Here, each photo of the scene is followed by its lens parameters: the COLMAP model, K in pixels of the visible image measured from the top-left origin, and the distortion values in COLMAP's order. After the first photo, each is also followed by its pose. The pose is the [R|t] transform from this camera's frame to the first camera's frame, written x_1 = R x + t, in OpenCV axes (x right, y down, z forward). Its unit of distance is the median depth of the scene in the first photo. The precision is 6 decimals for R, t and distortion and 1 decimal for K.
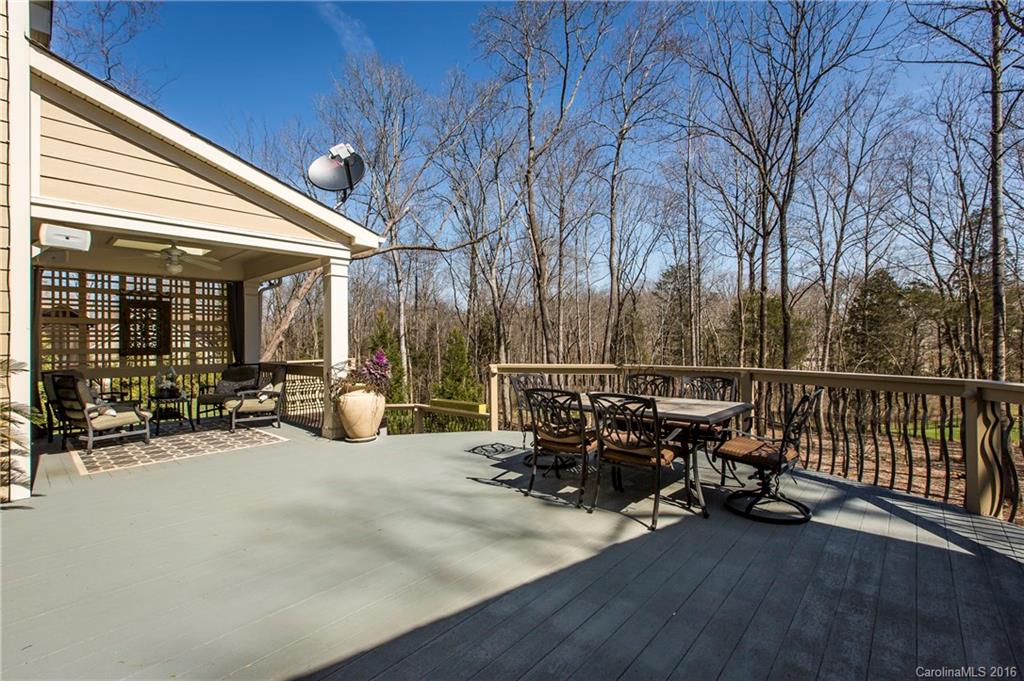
lens RADIAL K [[453.7, 0, 516.8], [0, 453.7, 341.9], [0, 0, 1]] dist [-0.002797, -0.000057]
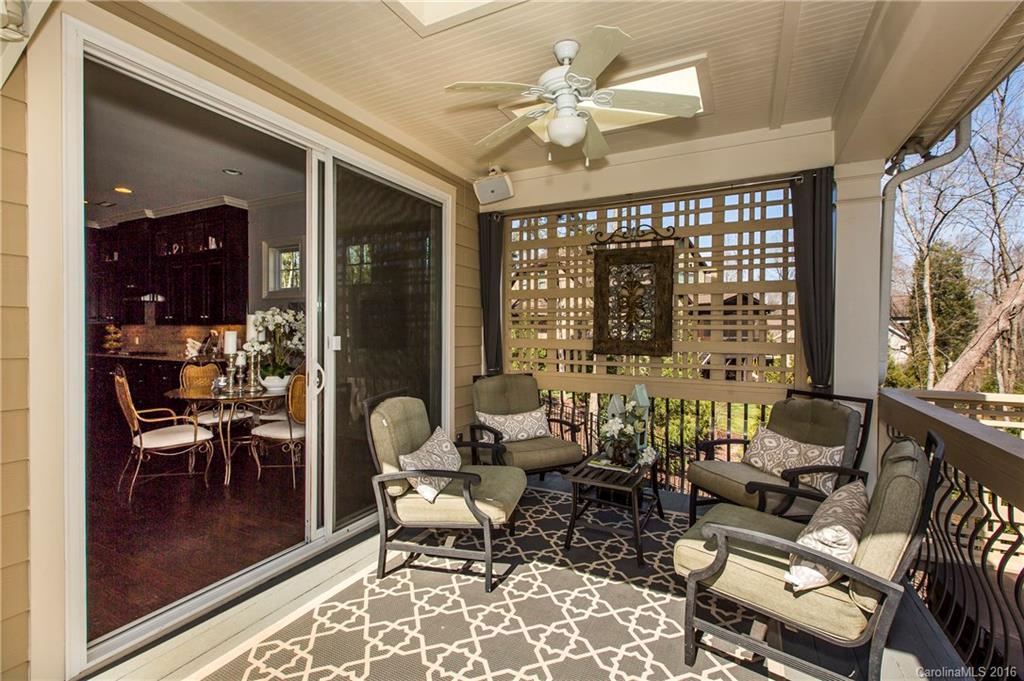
lens RADIAL K [[453.7, 0, 517.5], [0, 453.7, 337.2], [0, 0, 1]] dist [-0.002797, -0.000057]
pose [[0.248184, 0.028798, -0.968285, -0.343213], [-0.007939, 0.999585, 0.027694, -0.004316], [0.968680, 0.000814, 0.248310, 0.732195]]
